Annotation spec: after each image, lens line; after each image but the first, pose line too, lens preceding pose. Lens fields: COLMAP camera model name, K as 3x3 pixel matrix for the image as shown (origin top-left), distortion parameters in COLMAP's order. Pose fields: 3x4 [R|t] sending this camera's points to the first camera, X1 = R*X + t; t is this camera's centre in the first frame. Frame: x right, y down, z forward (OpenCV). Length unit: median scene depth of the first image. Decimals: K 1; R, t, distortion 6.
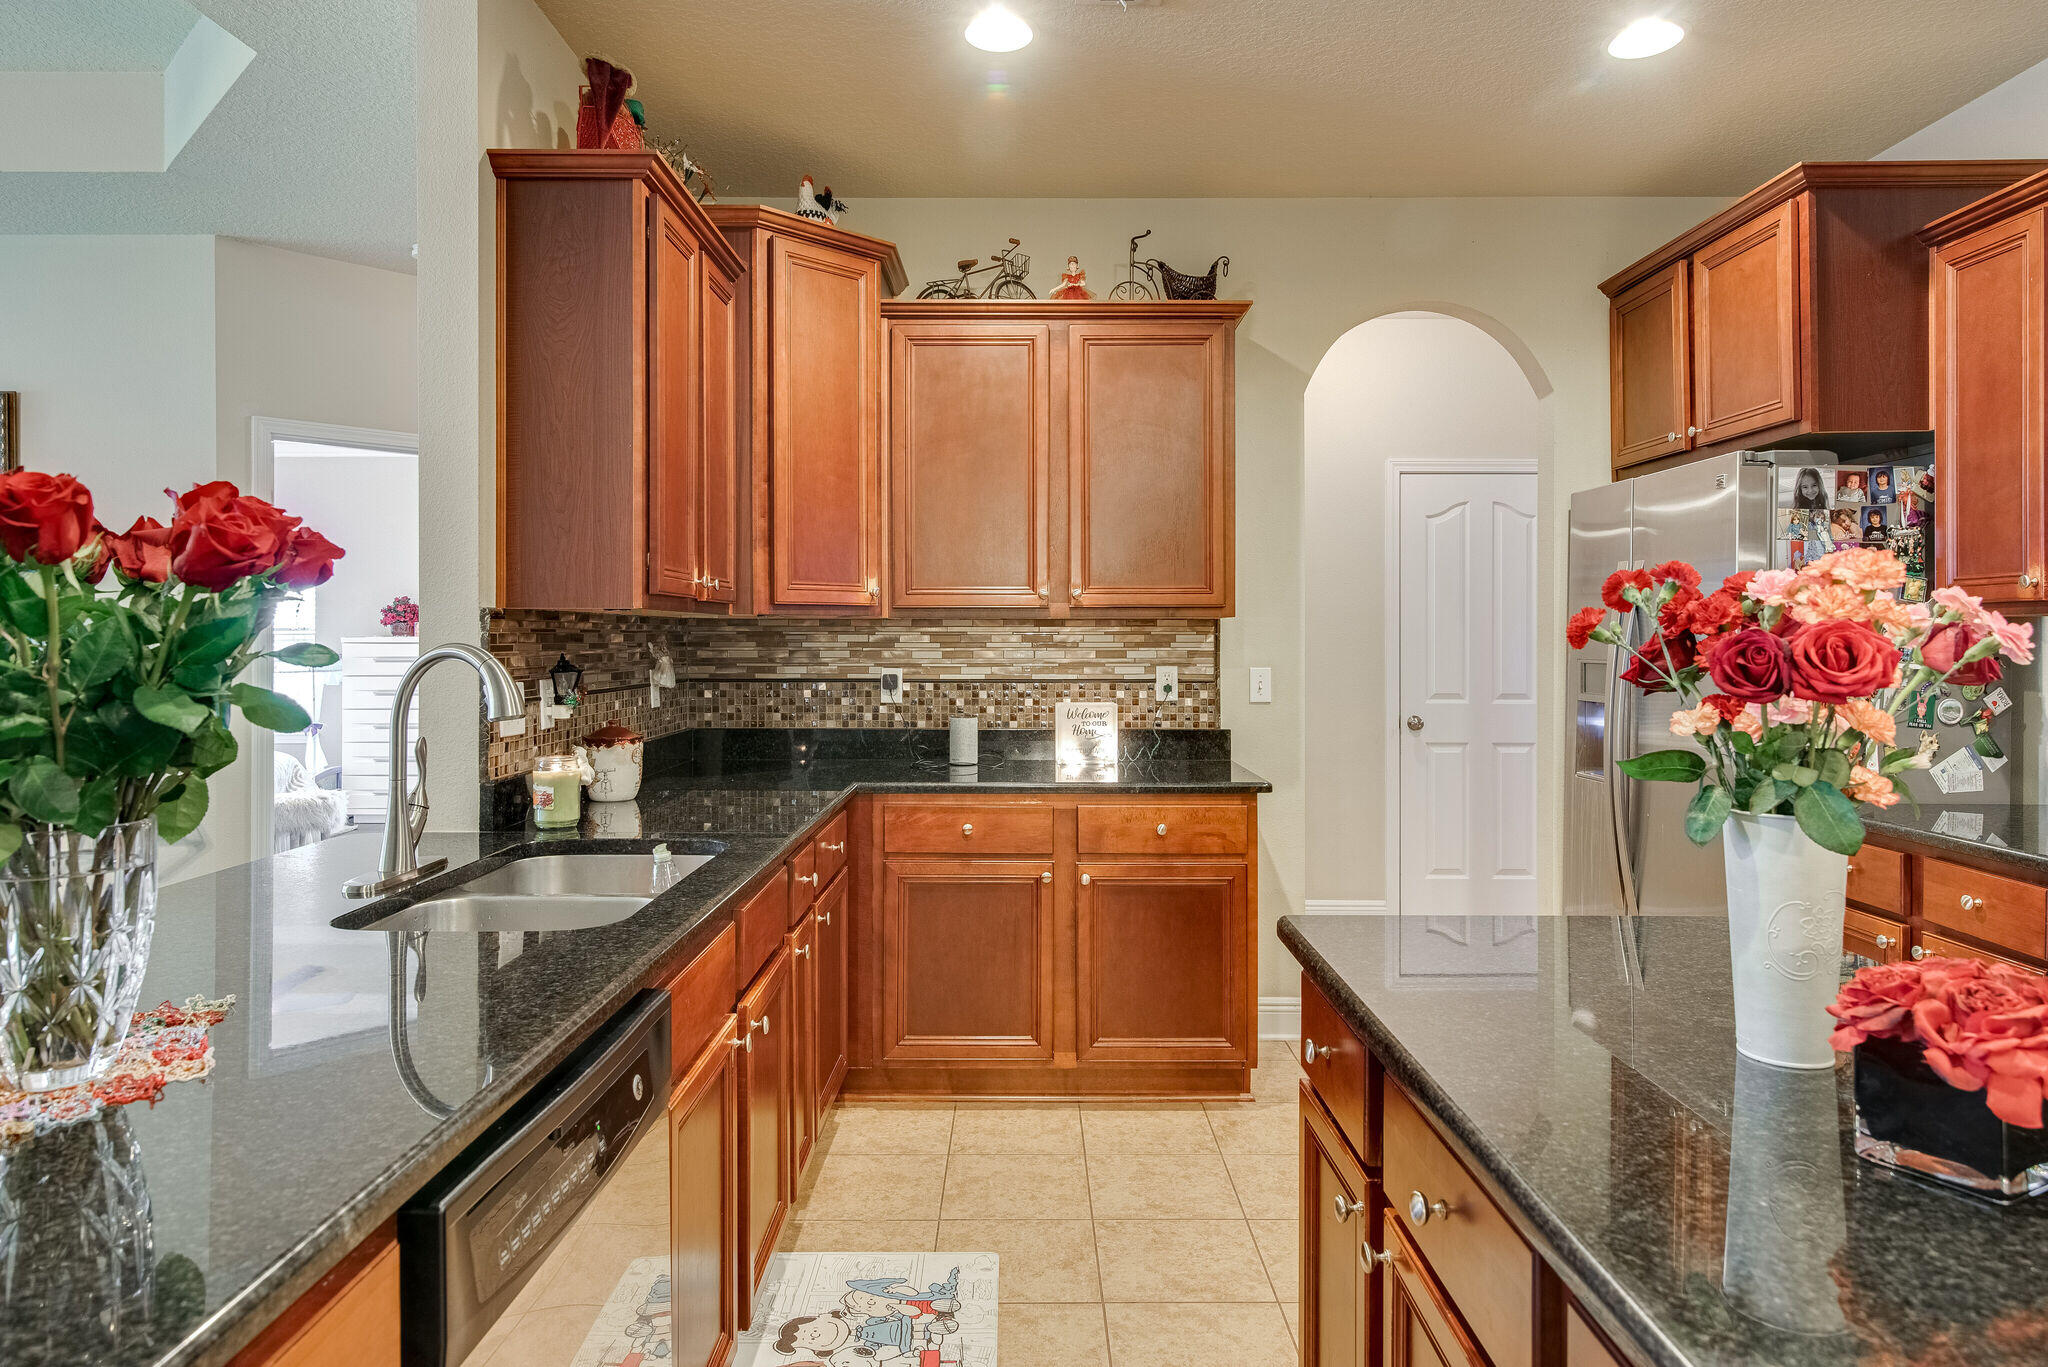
lens RADIAL K [[1132.6, 0, 980.2], [0, 1132.6, 625.9], [0, 0, 1]] dist [0.008412, -0.002583]
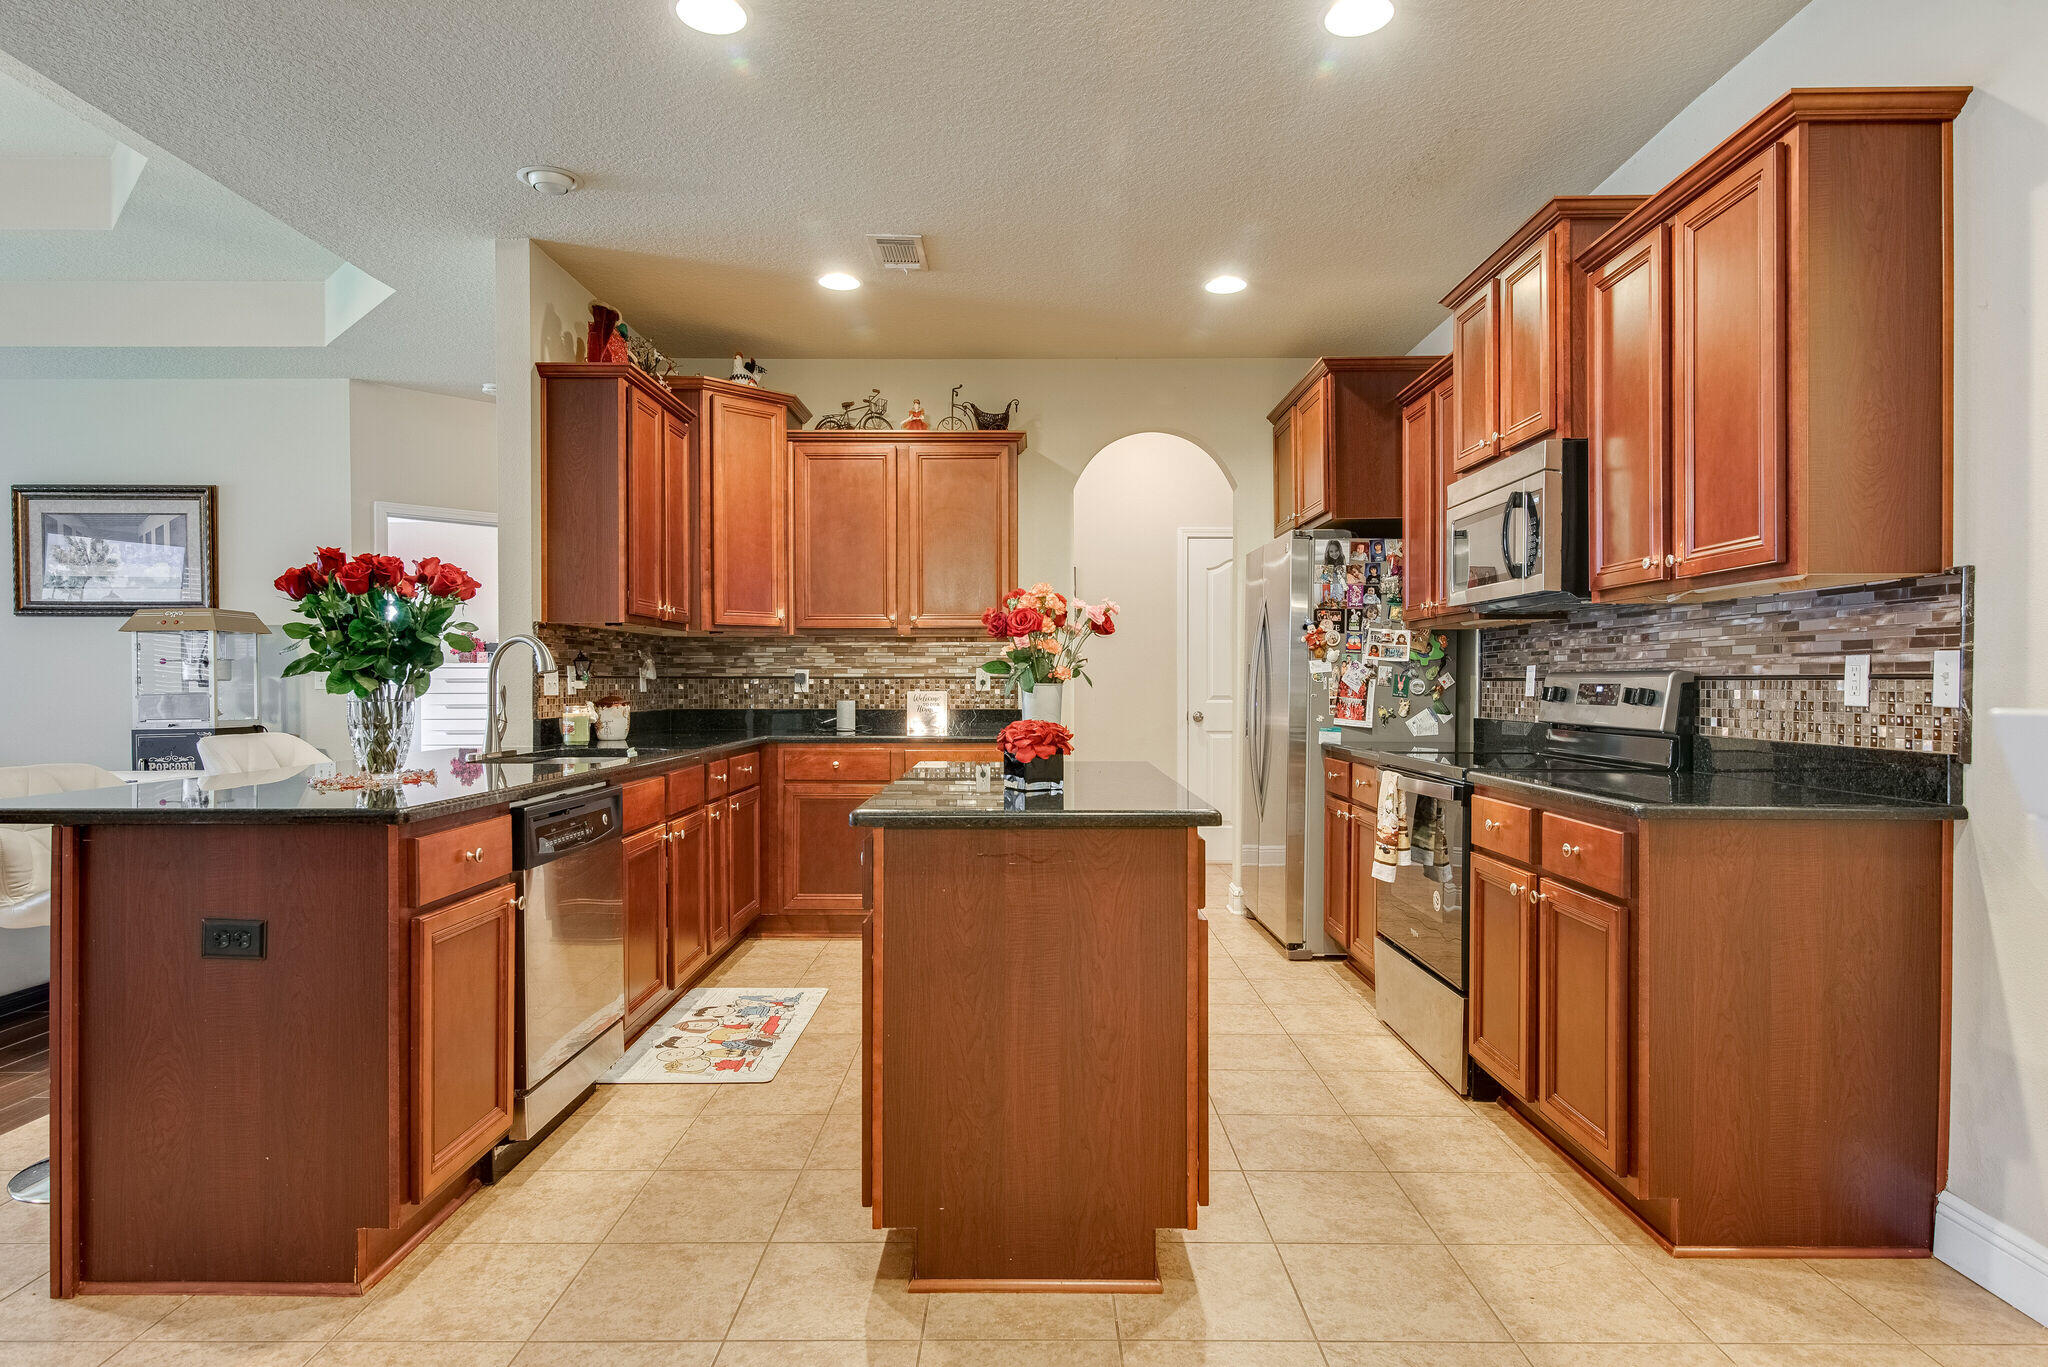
lens RADIAL K [[1132.6, 0, 1023.7], [0, 1132.6, 686.6], [0, 0, 1]] dist [0.008412, -0.002583]
pose [[1.000000, -0.000929, -0.000230, 0.263960], [0.000931, 0.999965, 0.008298, 0.057711], [0.000222, -0.008298, 0.999966, -0.624202]]
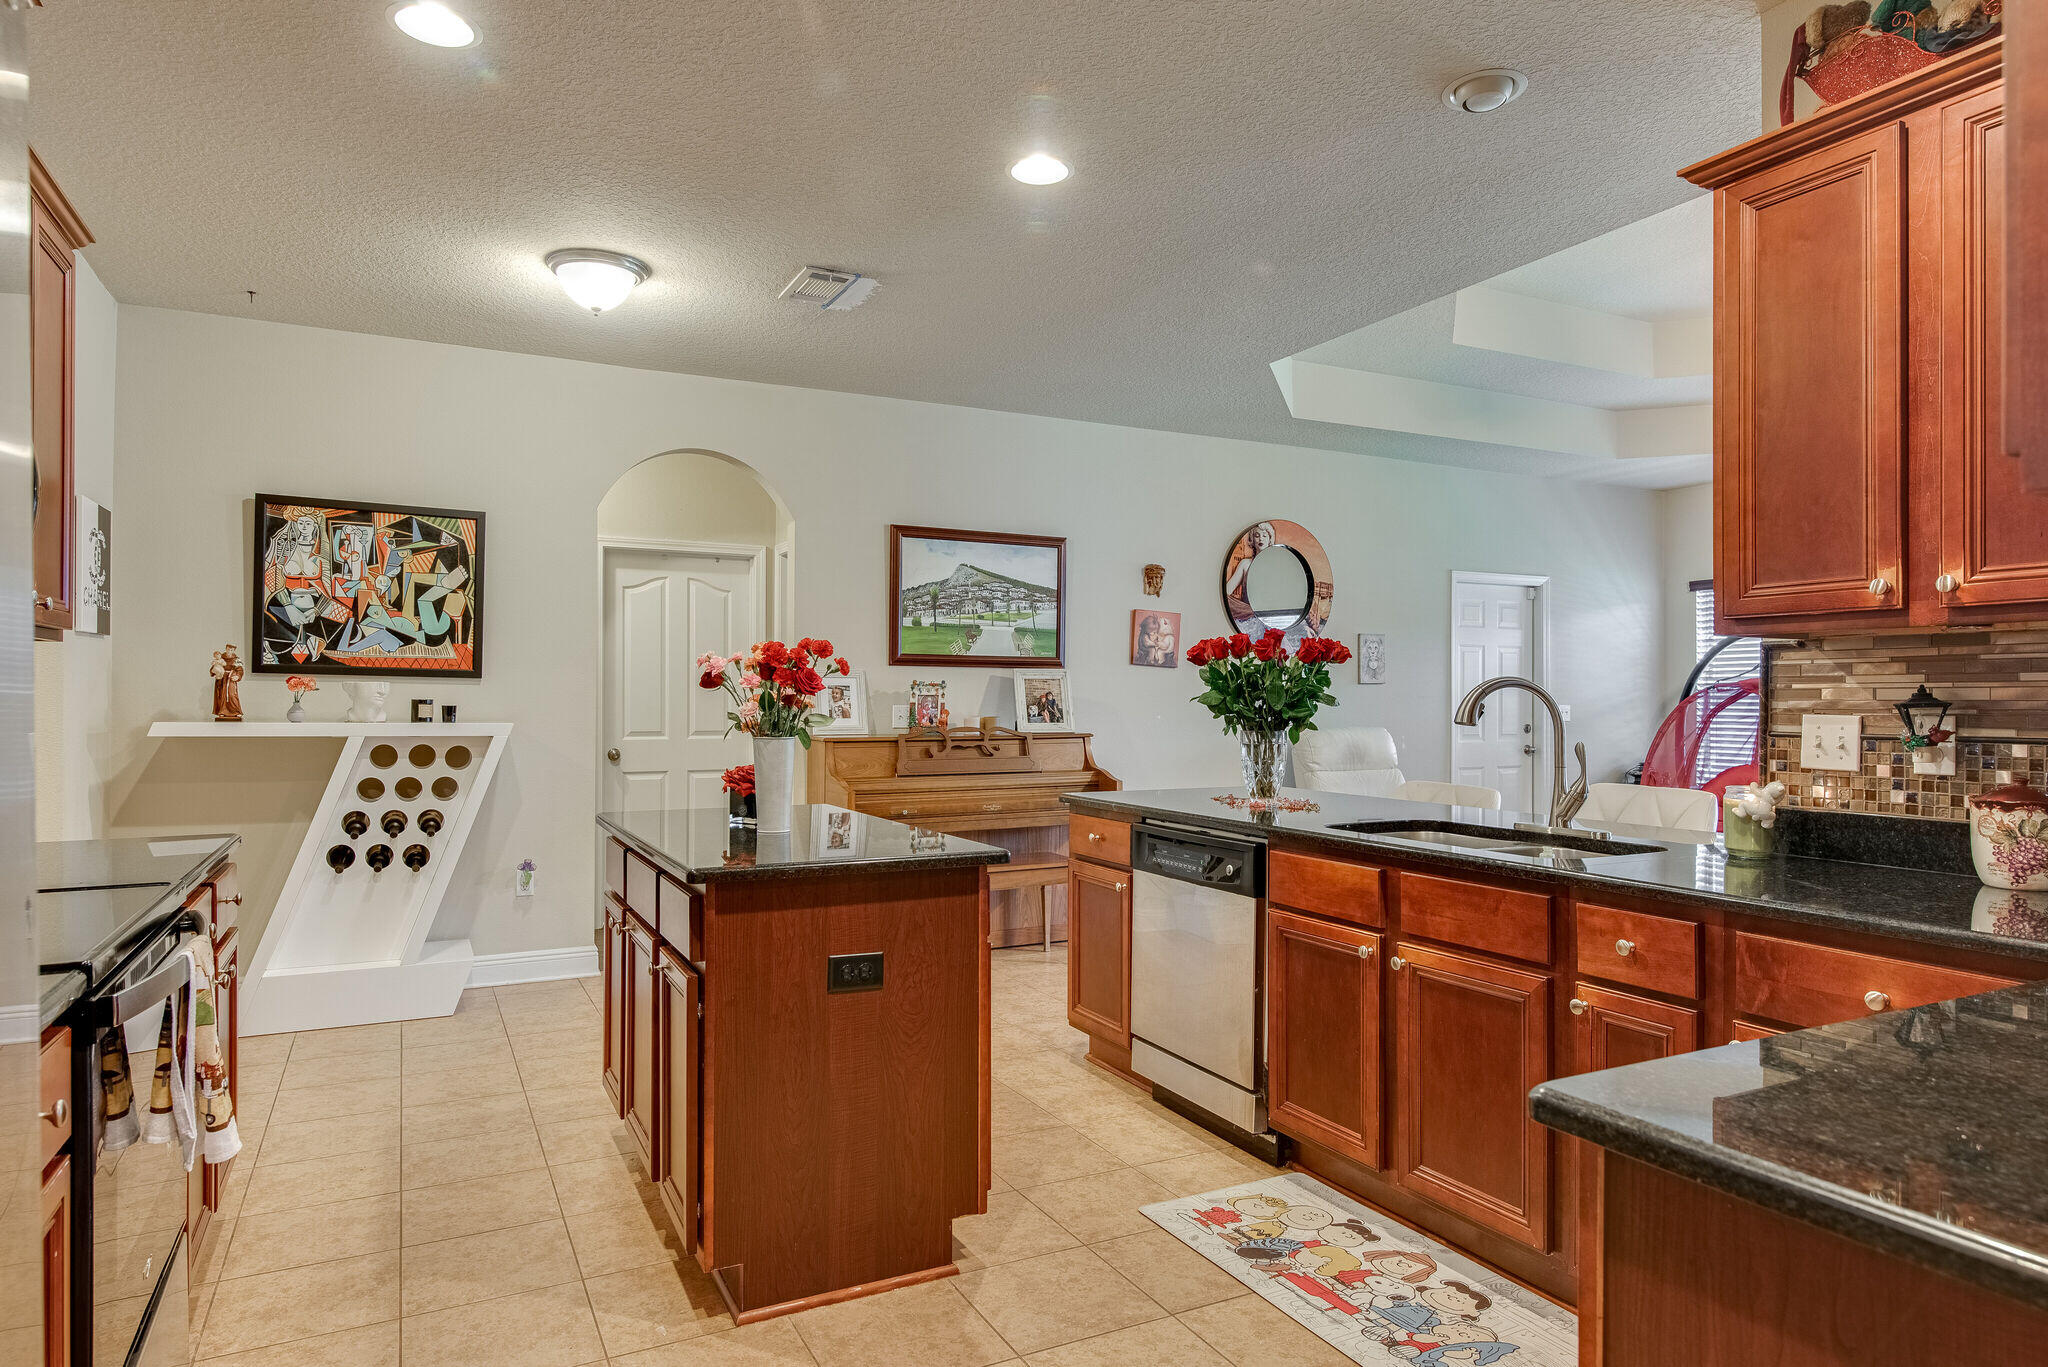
lens RADIAL K [[1175.7, 0, 1016.4], [0, 1175.7, 687.9], [0, 0, 1]] dist [0.008271, 0.000828]
pose [[-0.885863, -0.007457, -0.463886, 0.566304], [-0.002289, 0.999929, -0.011703, 0.032071], [0.463941, -0.009305, -0.885817, 1.343447]]
